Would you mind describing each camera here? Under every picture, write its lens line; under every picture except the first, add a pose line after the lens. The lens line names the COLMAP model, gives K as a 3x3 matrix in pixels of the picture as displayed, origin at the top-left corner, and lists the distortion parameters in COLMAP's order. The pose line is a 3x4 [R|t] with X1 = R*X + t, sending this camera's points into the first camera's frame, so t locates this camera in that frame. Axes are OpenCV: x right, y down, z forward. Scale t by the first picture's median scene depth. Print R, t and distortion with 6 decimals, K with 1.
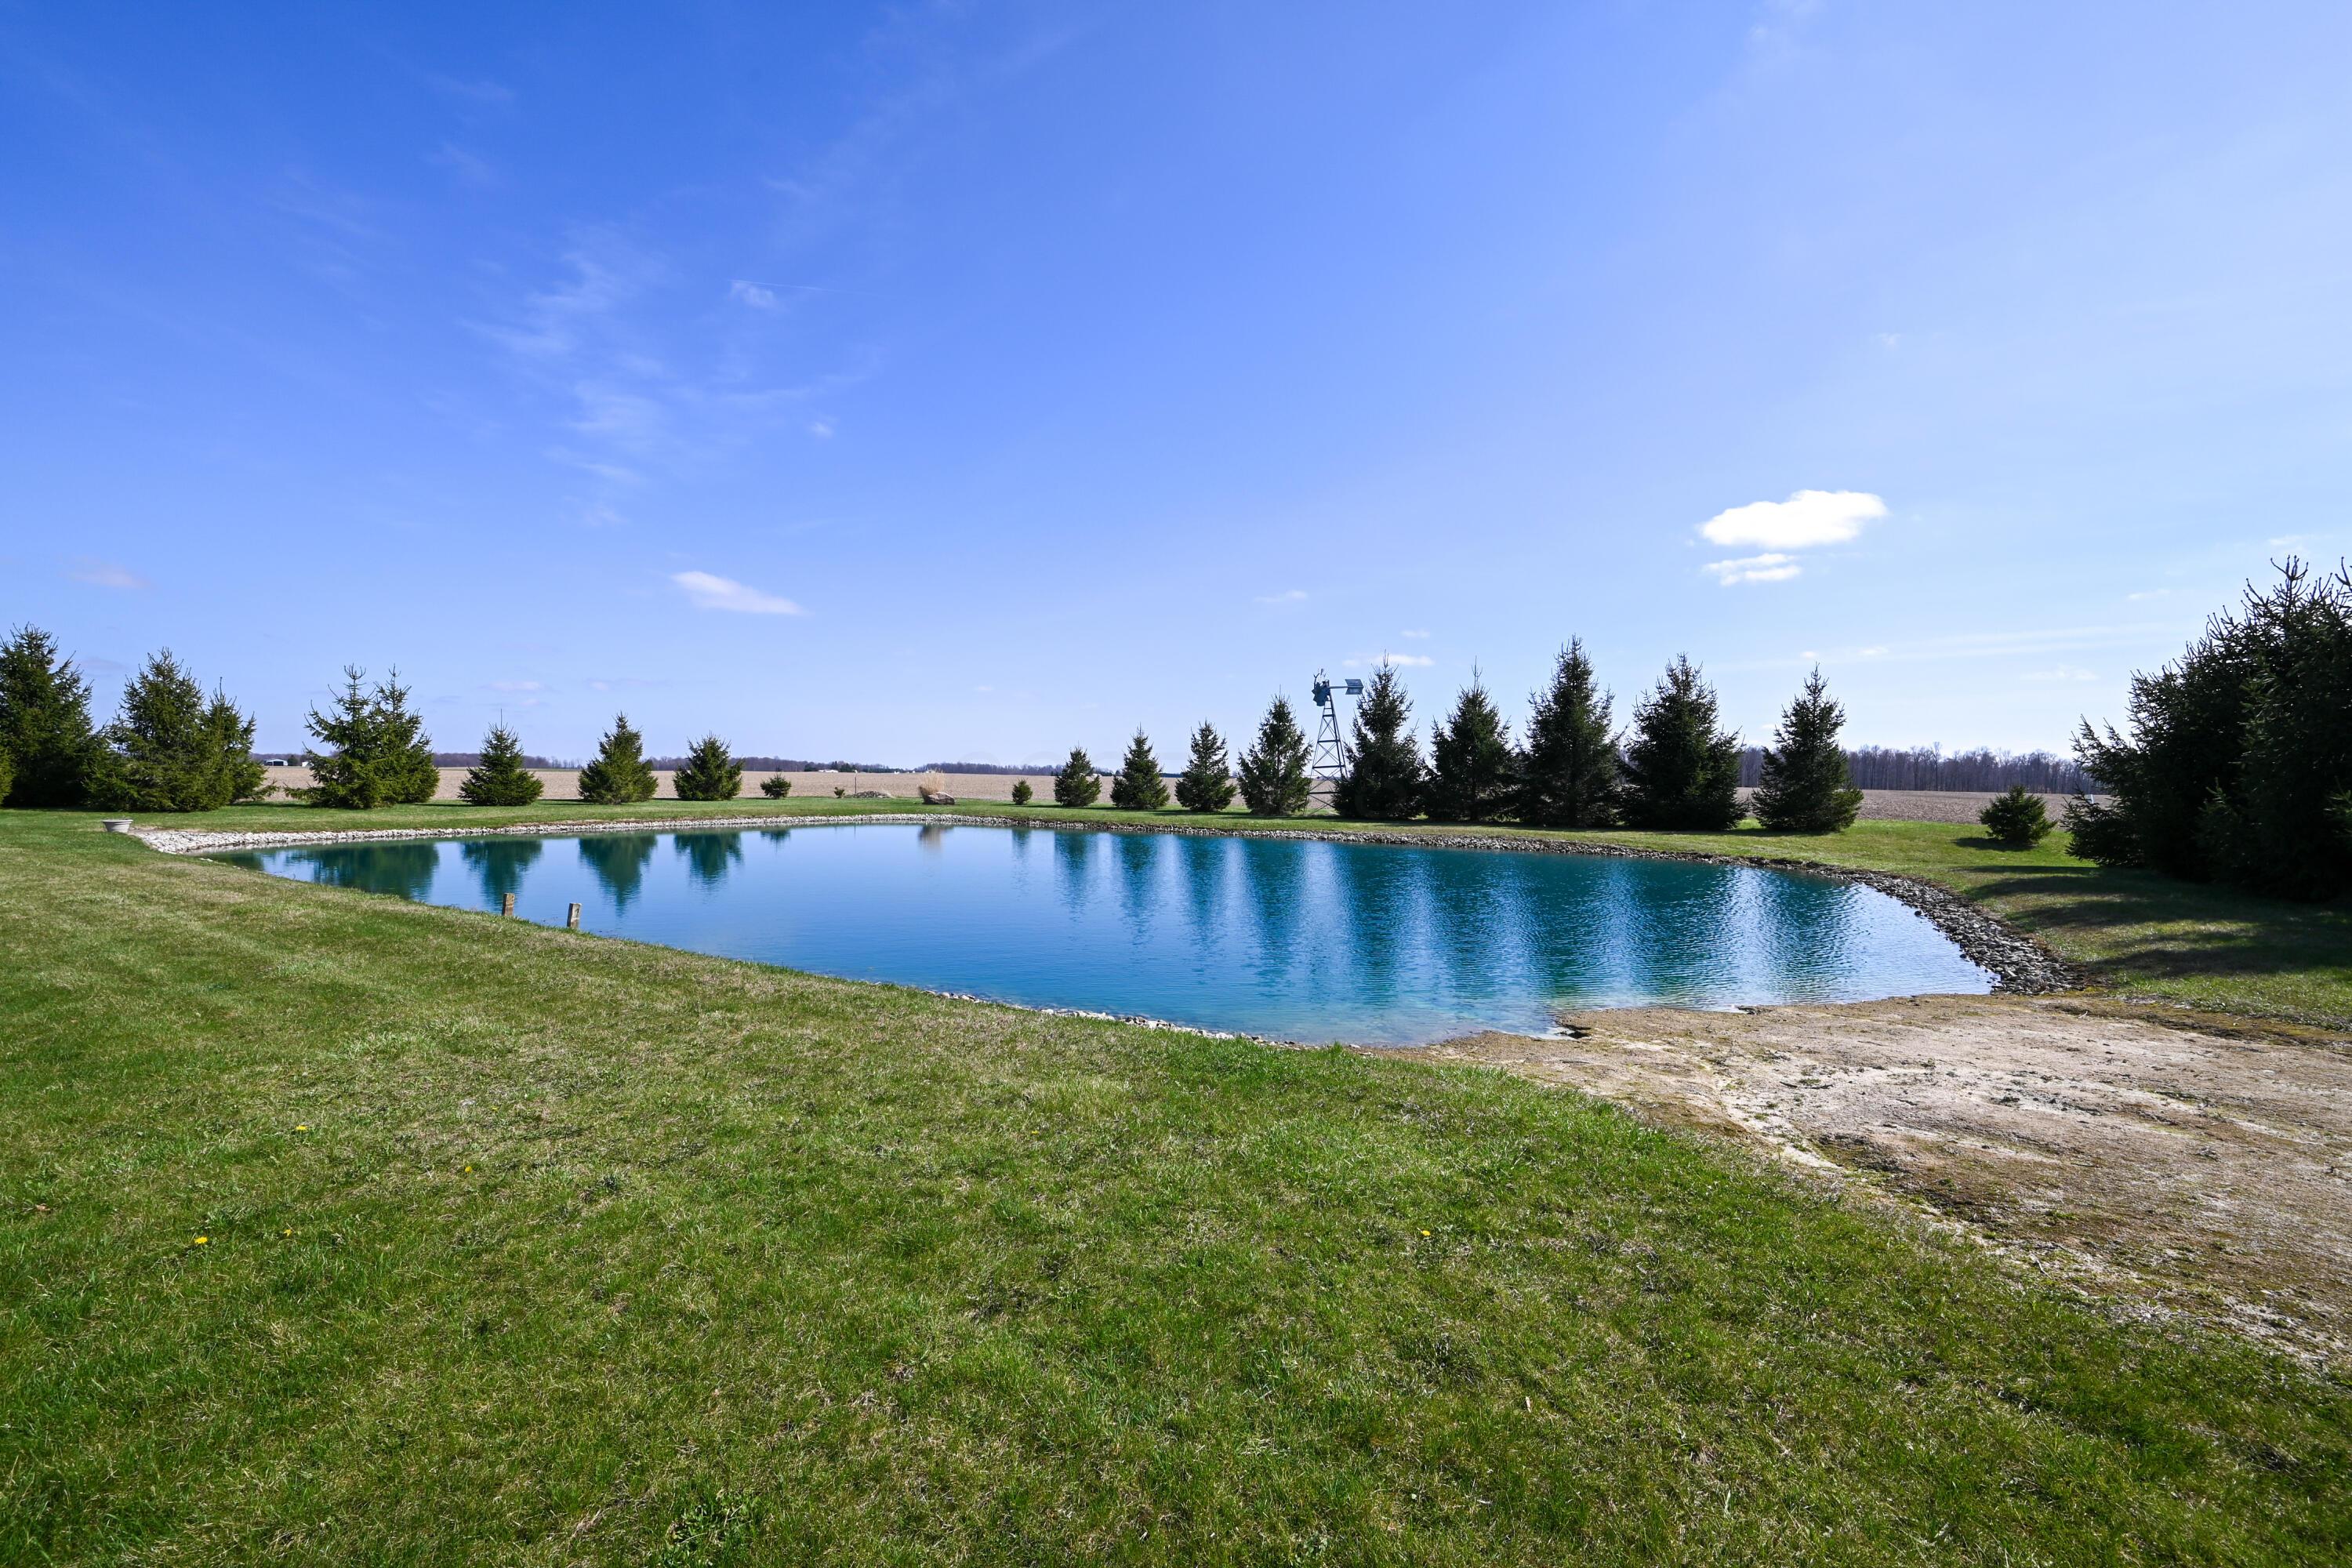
lens RADIAL K [[924.5, 0, 1178.8], [0, 924.5, 787.3], [0, 0, 1]] dist [0.001085, 0.000466]
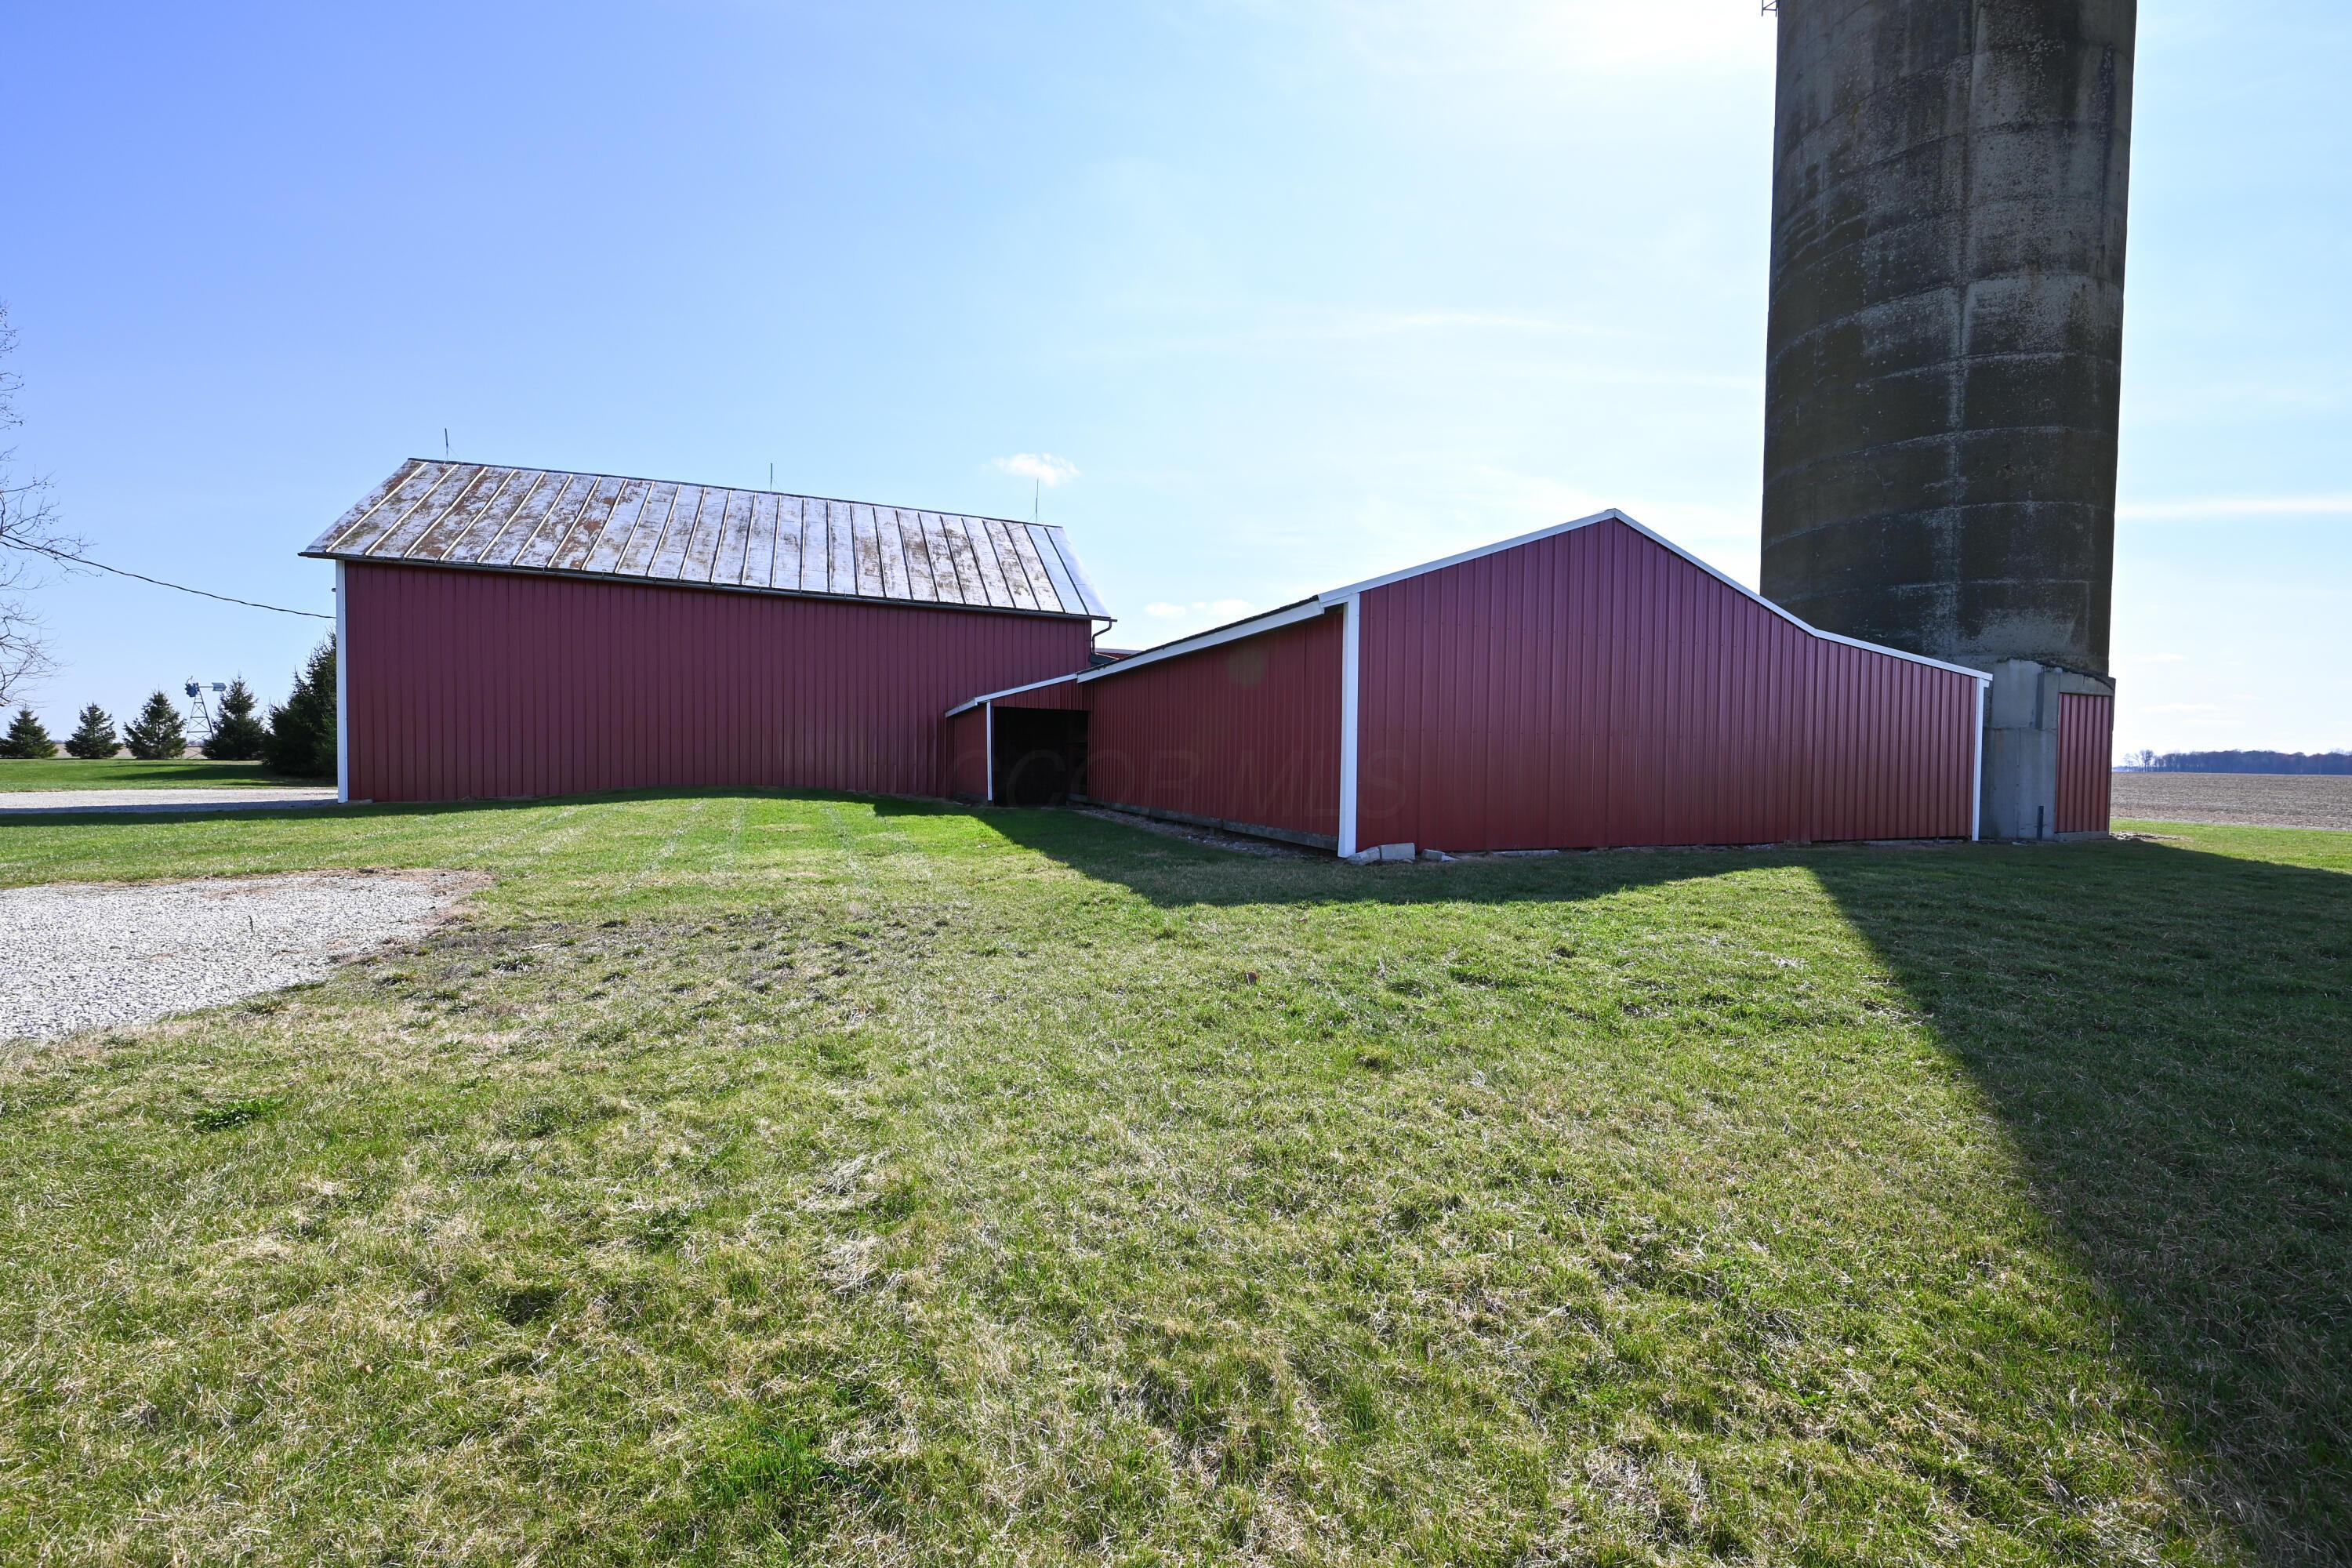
lens RADIAL K [[924.5, 0, 1173.2], [0, 924.5, 776.9], [0, 0, 1]] dist [0.001085, 0.000466]
pose [[0.646346, -0.036044, 0.762193, 0.012201], [0.007691, 0.999141, 0.040727, 0.005814], [-0.763006, -0.020462, 0.646068, -1.533836]]
